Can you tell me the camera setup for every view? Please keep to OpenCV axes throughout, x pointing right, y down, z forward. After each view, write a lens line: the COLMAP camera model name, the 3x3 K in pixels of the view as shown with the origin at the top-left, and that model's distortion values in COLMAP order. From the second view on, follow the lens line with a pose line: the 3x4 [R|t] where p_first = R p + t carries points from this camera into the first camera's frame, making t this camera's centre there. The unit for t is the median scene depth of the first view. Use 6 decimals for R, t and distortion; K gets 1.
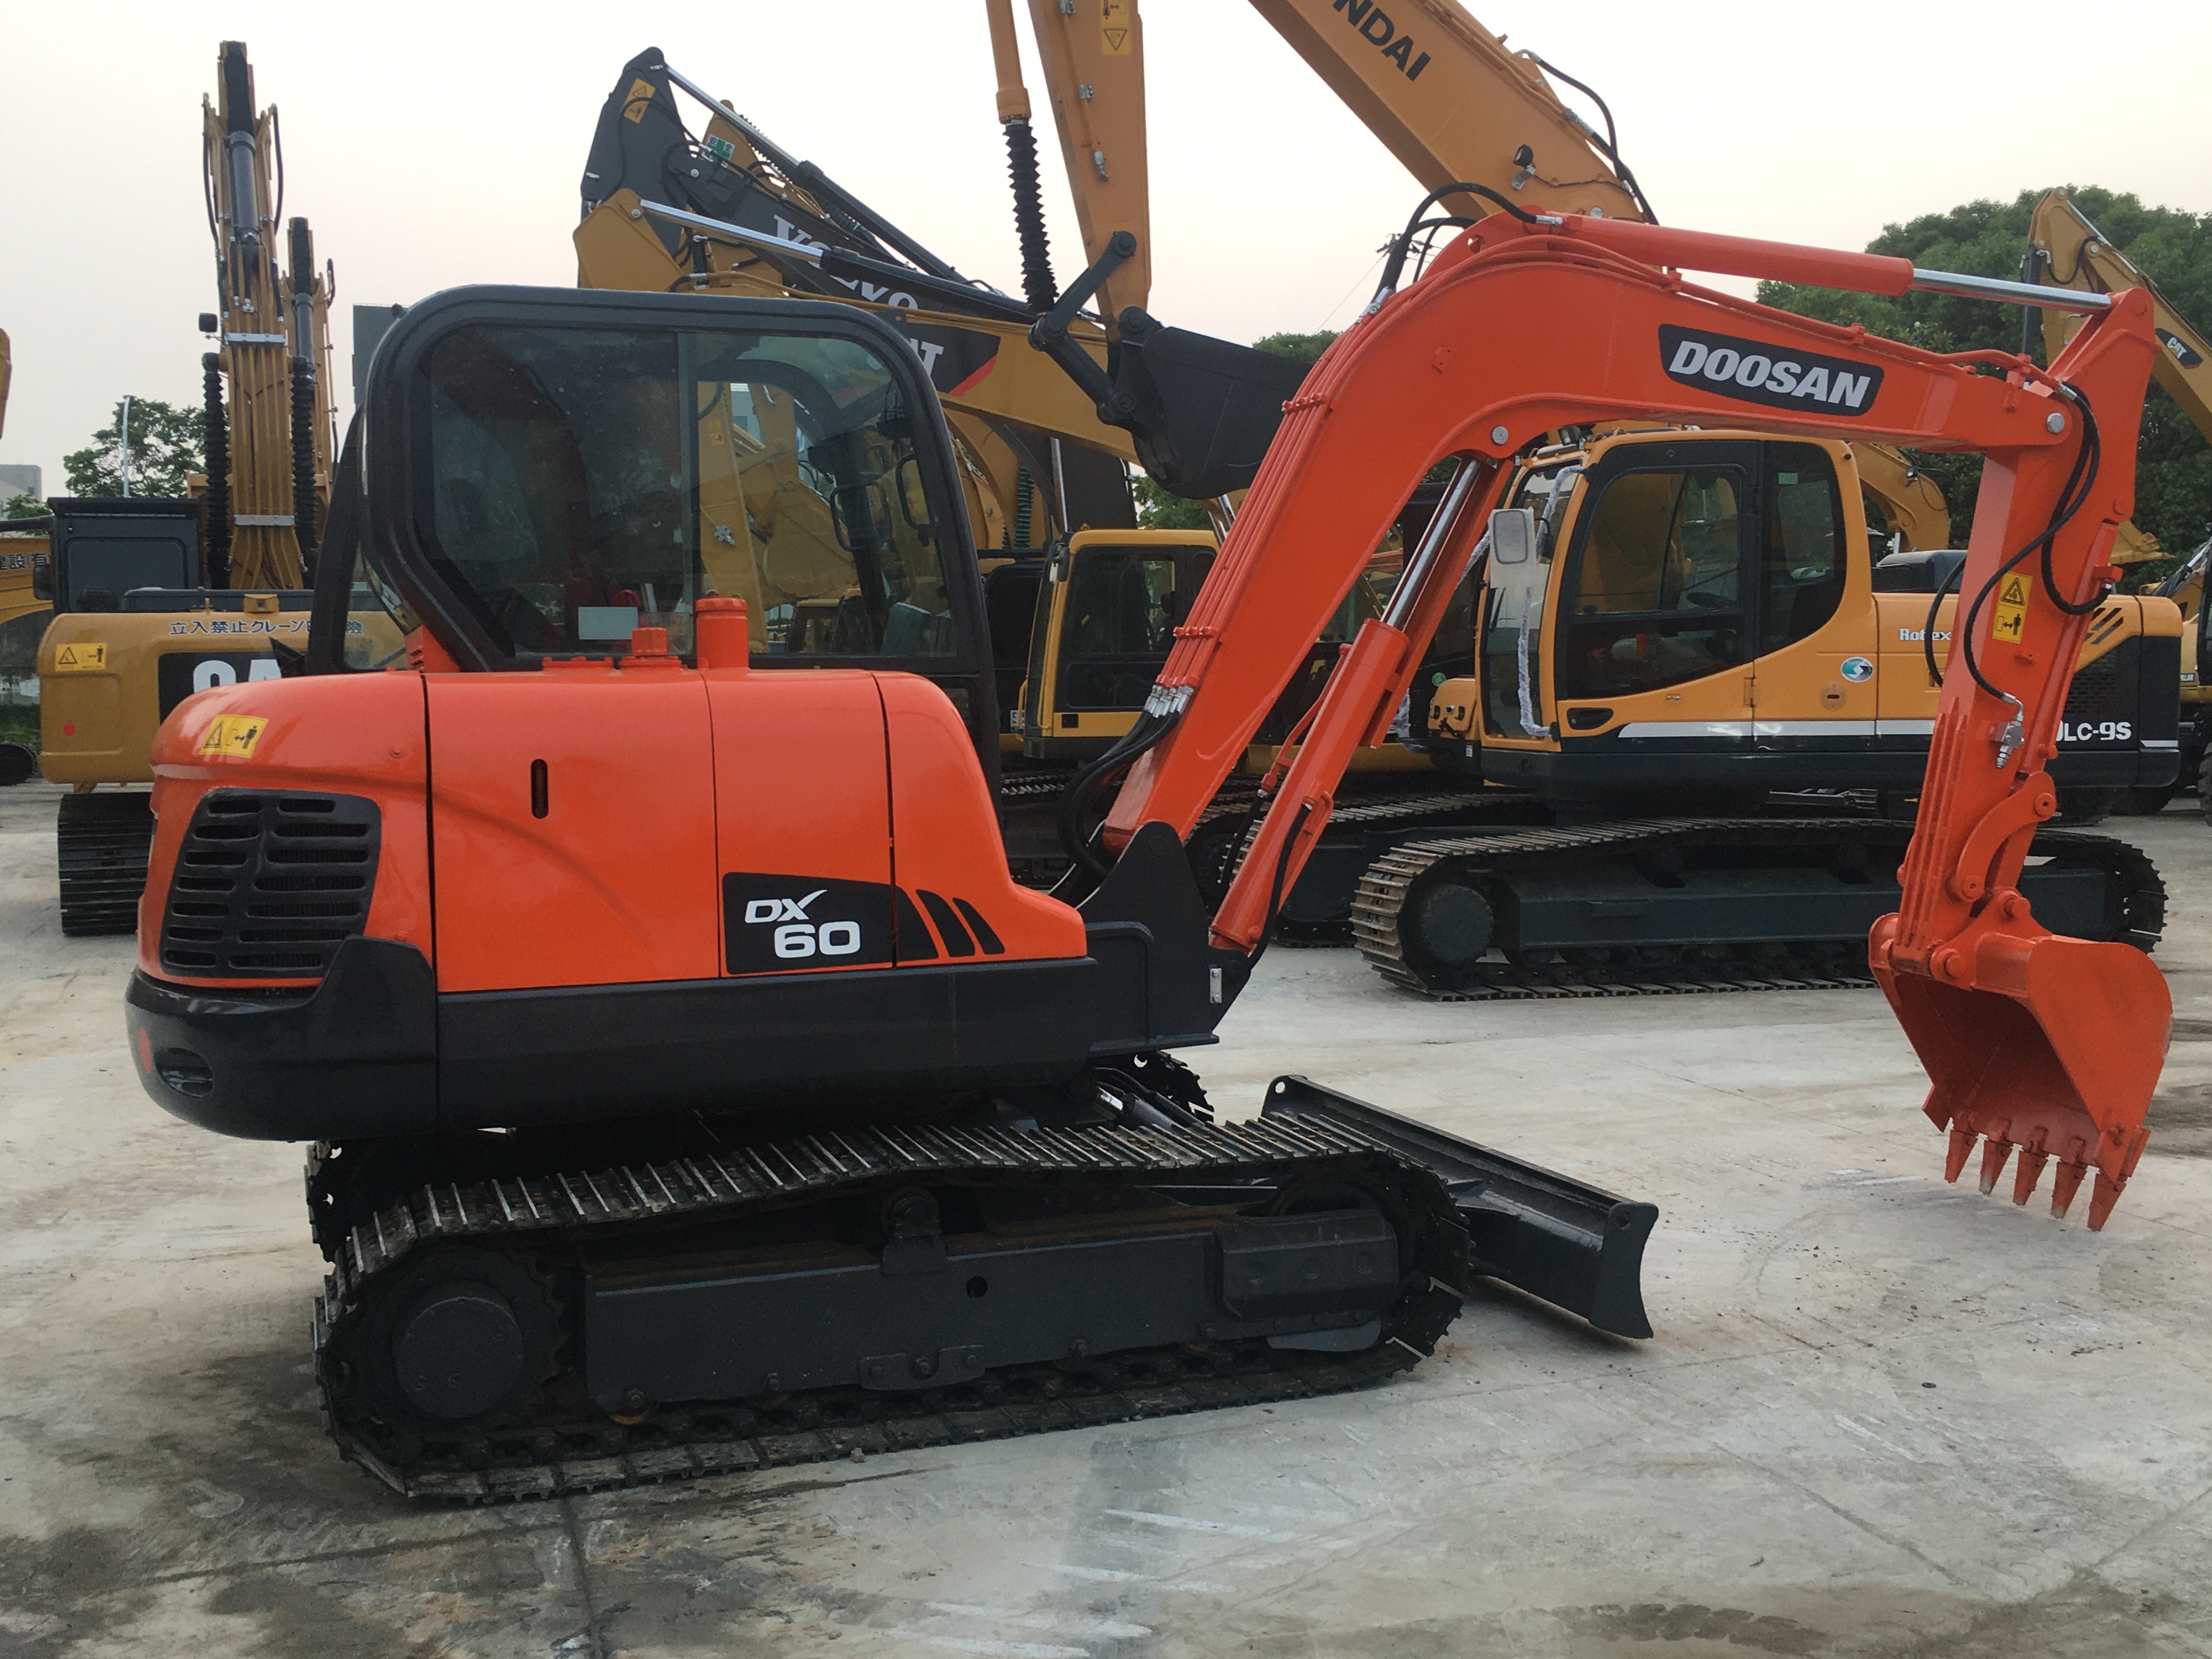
lens RADIAL K [[2282.2, 0, 1088.0], [0, 2282.2, 816.1], [0, 0, 1]] dist [0.052909, 0.000000]
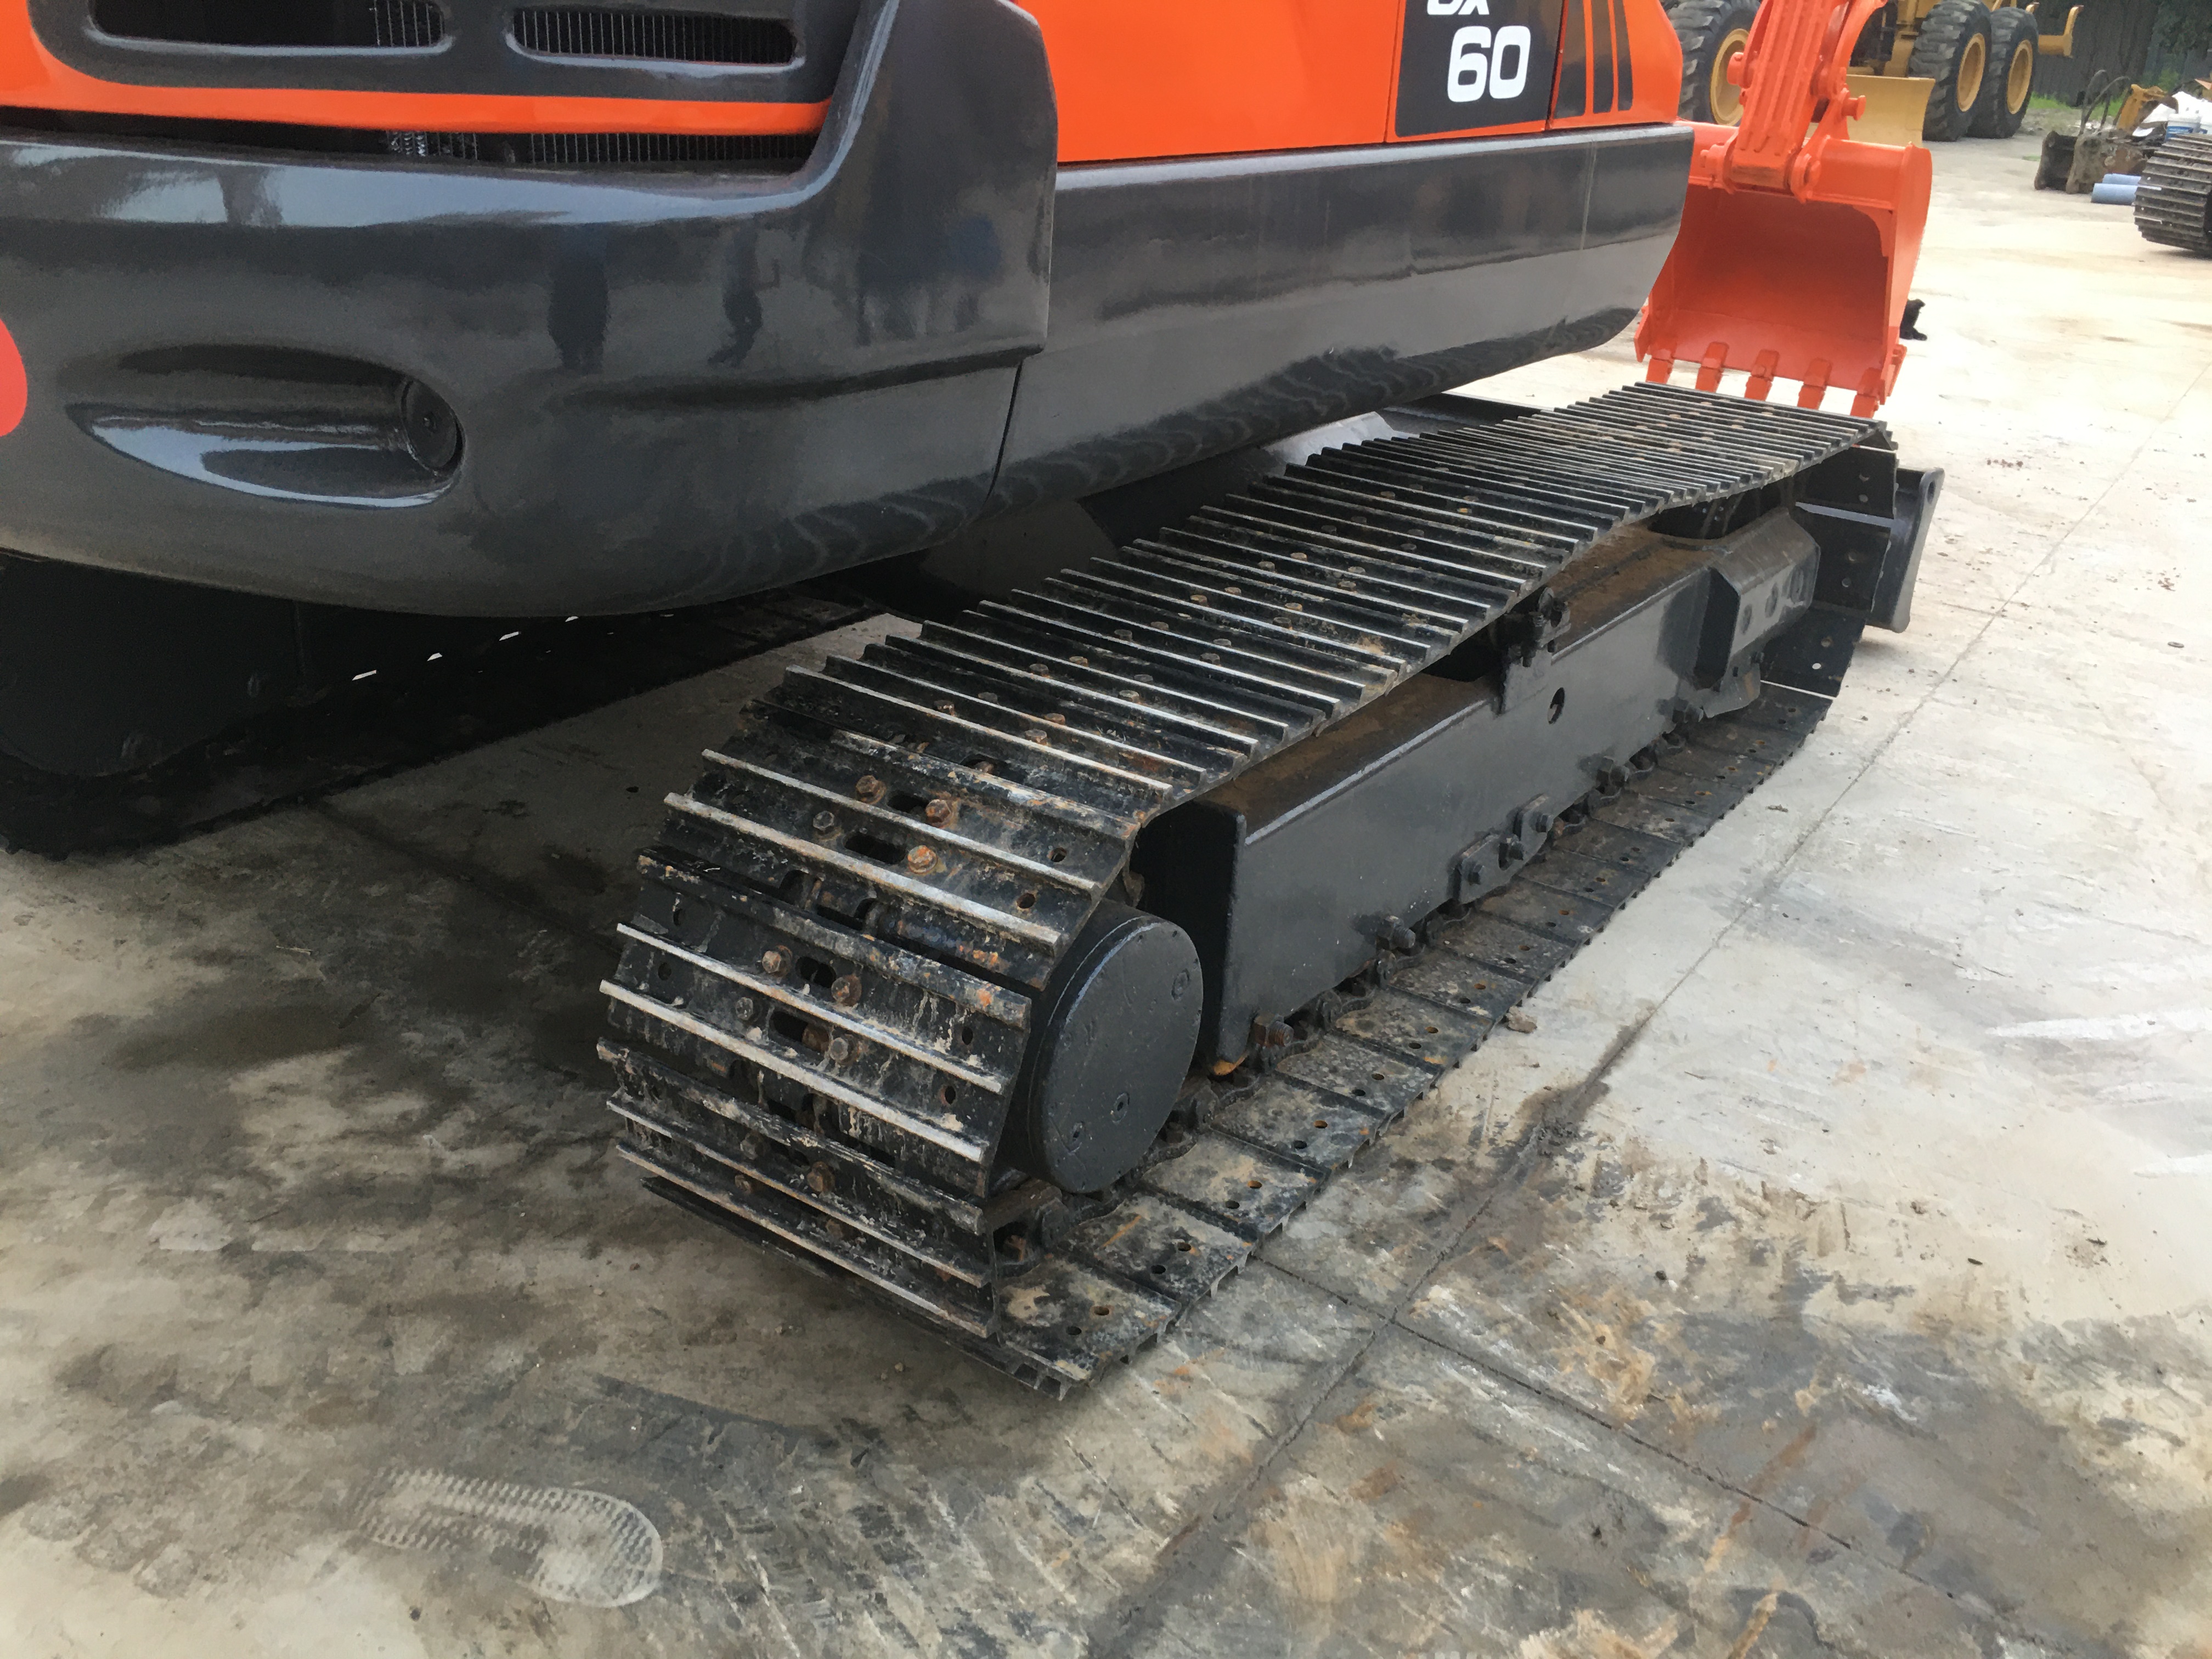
lens RADIAL K [[1894.3, 0, 1090.5], [0, 1894.3, 820.3], [0, 0, 1]] dist [0.077153, -0.113001]
pose [[0.815921, -0.178335, 0.549972, -0.331774], [-0.032120, 0.935789, 0.351093, 0.049148], [-0.577271, -0.304129, 0.757802, 0.533954]]
